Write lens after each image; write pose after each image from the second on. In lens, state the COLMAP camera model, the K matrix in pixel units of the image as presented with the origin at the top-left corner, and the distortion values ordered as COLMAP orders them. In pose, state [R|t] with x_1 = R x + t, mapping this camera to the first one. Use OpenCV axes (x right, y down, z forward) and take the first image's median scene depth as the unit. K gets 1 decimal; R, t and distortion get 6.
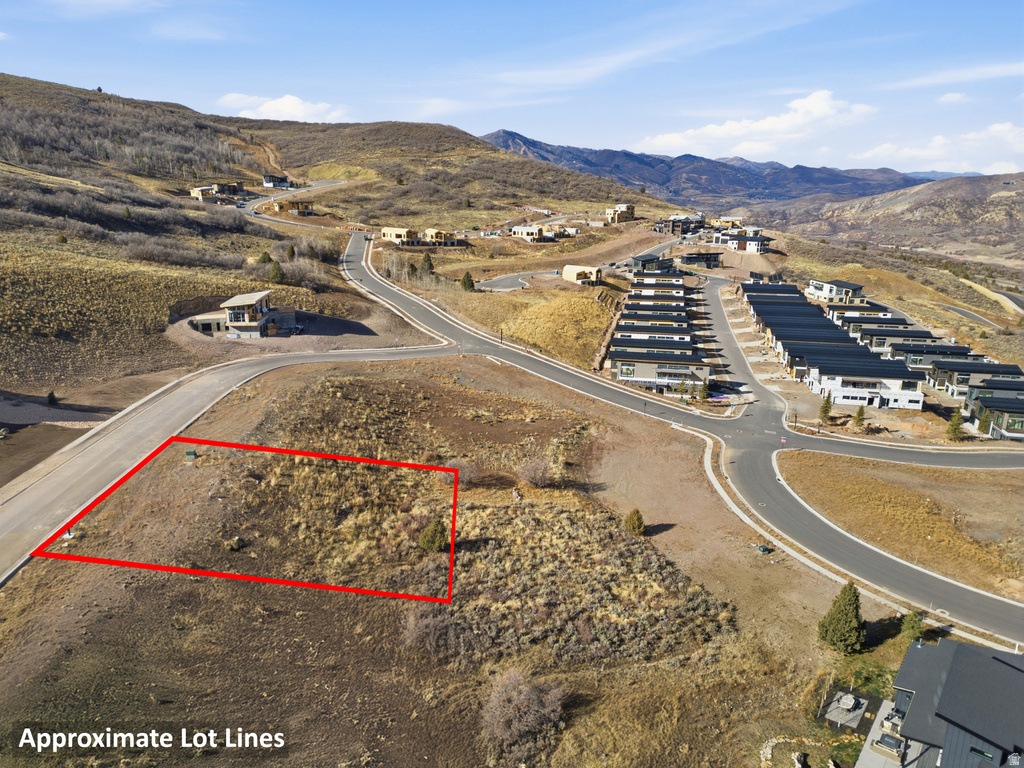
lens RADIAL K [[708.6, 0, 511.1], [0, 708.6, 388.8], [0, 0, 1]] dist [0.101442, -0.103403]
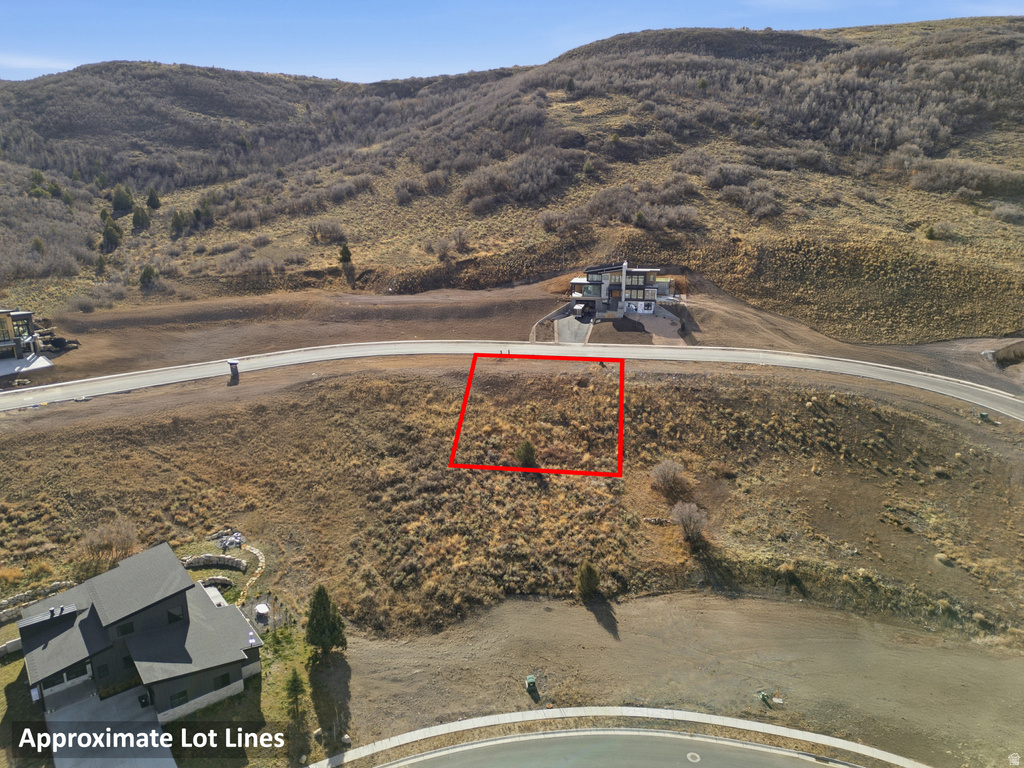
lens RADIAL K [[708.6, 0, 511.1], [0, 708.6, 388.8], [0, 0, 1]] dist [0.101442, -0.103403]
pose [[-0.229102, 0.266293, -0.936269, 0.242840], [-0.272467, 0.905859, 0.324315, -0.069987], [0.934491, 0.329404, -0.134978, 0.248969]]
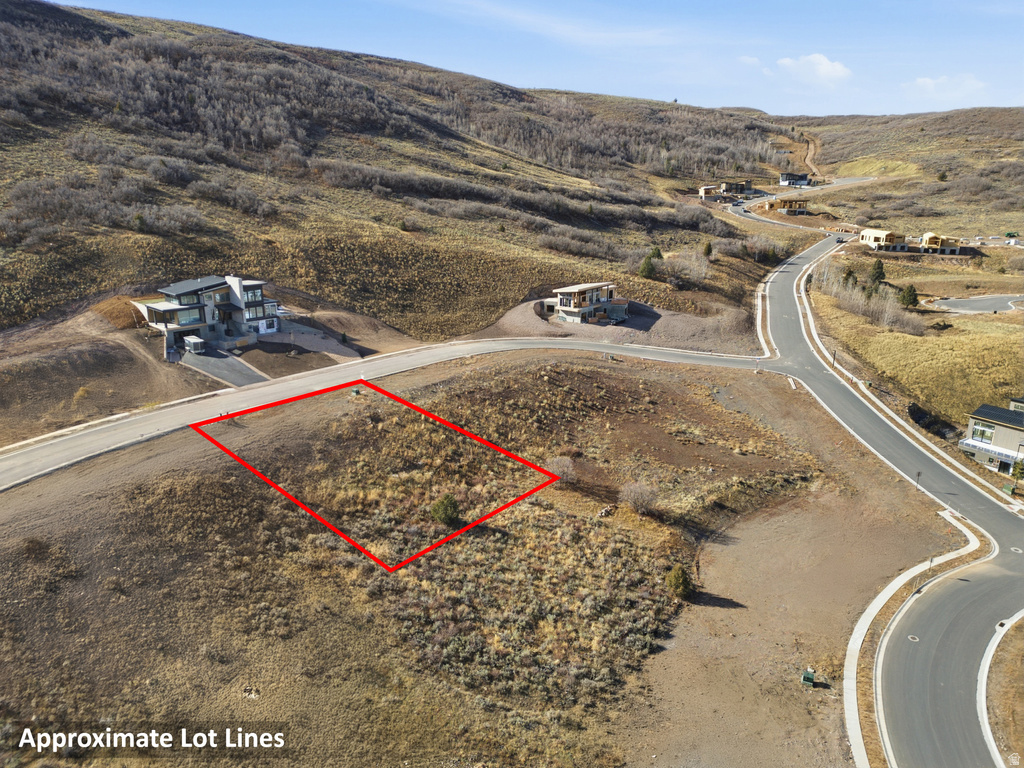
lens RADIAL K [[708.6, 0, 511.1], [0, 708.6, 388.8], [0, 0, 1]] dist [0.101442, -0.103403]
pose [[0.718793, 0.195098, -0.667288, 0.144159], [-0.194254, 0.977950, 0.076680, -0.015958], [0.667534, 0.074506, 0.740842, 0.057894]]
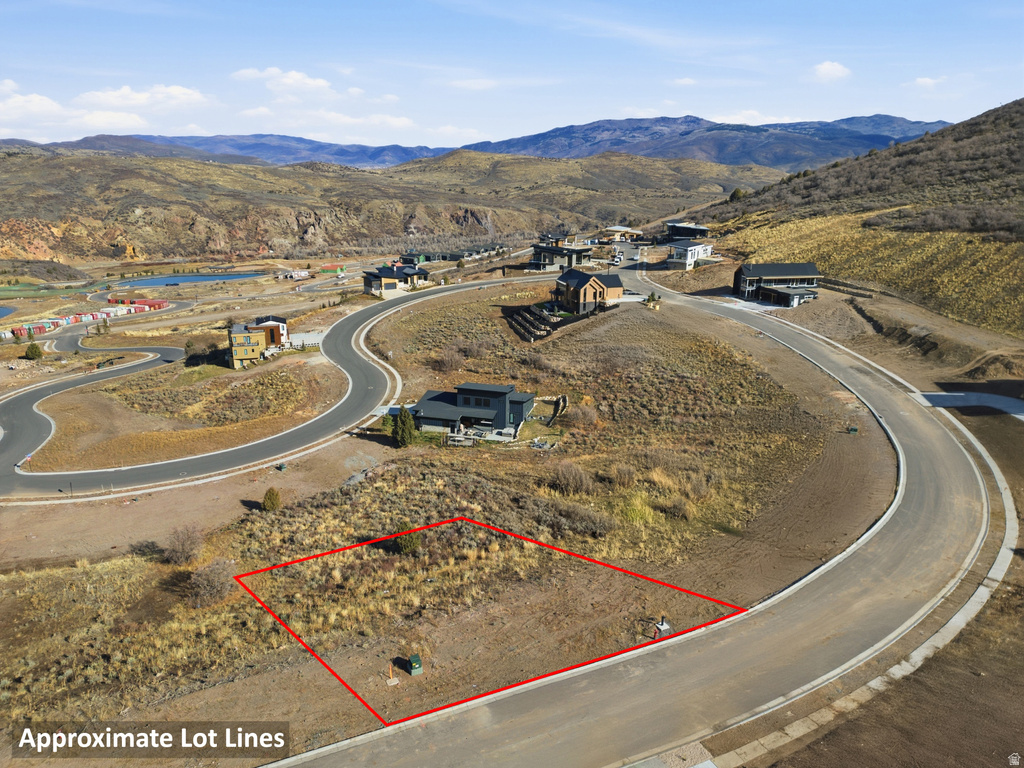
lens RADIAL K [[708.6, 0, 511.1], [0, 708.6, 388.8], [0, 0, 1]] dist [0.101442, -0.103403]
pose [[-0.402315, -0.287991, 0.869025, -0.222770], [0.240739, 0.882548, 0.403923, -0.080118], [-0.883282, 0.371713, -0.285732, 0.241870]]
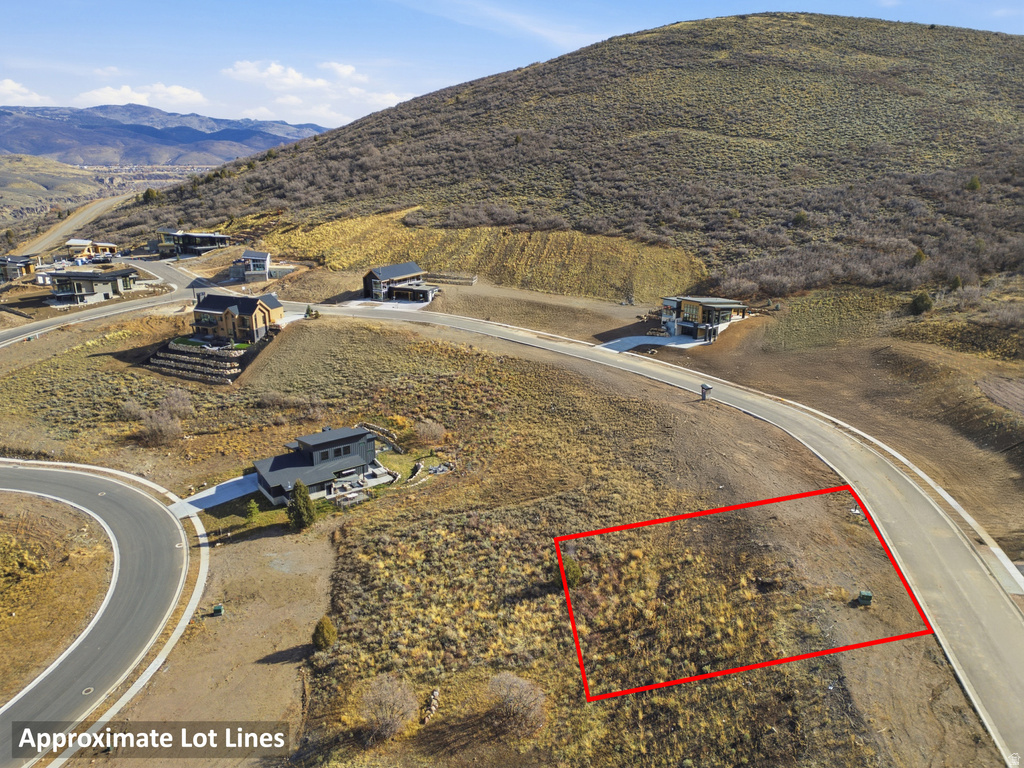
lens RADIAL K [[708.6, 0, 511.1], [0, 708.6, 388.8], [0, 0, 1]] dist [0.101442, -0.103403]
pose [[-0.968578, -0.090967, 0.231477, -0.055022], [0.053574, 0.832551, 0.551352, -0.132957], [-0.242871, 0.546429, -0.801517, 0.382901]]
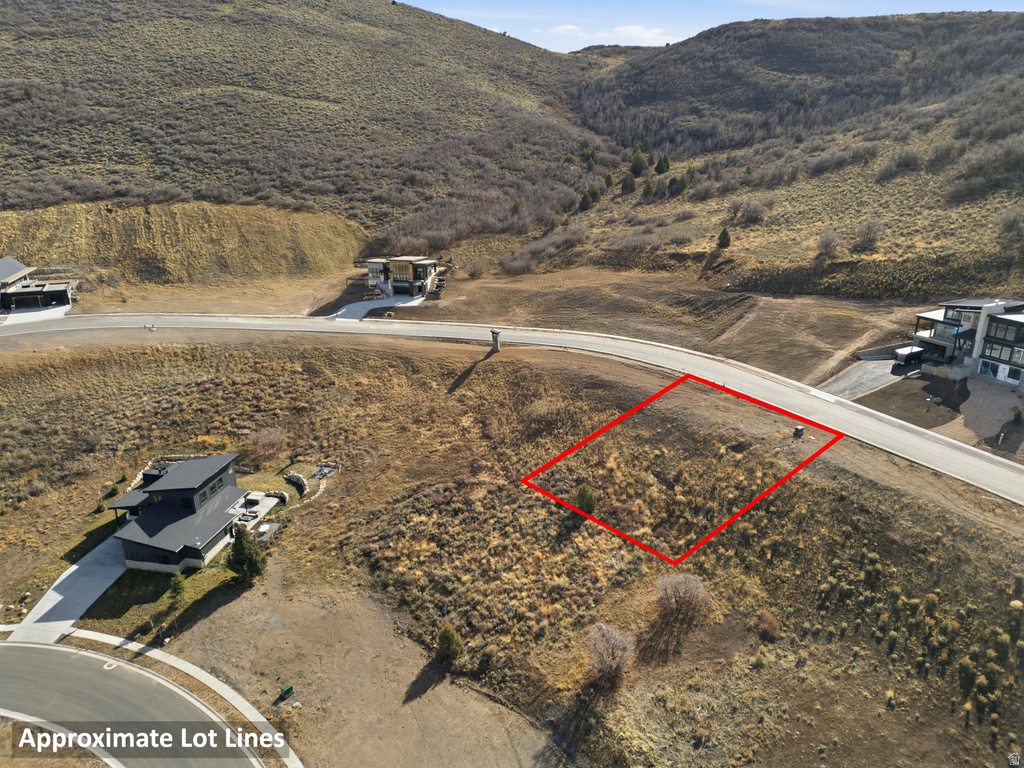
lens RADIAL K [[708.6, 0, 511.1], [0, 708.6, 388.8], [0, 0, 1]] dist [0.101442, -0.103403]
pose [[-0.884430, 0.150400, -0.441773, 0.109632], [-0.140755, 0.816589, 0.559795, -0.129172], [0.444940, 0.557281, -0.701046, 0.373052]]
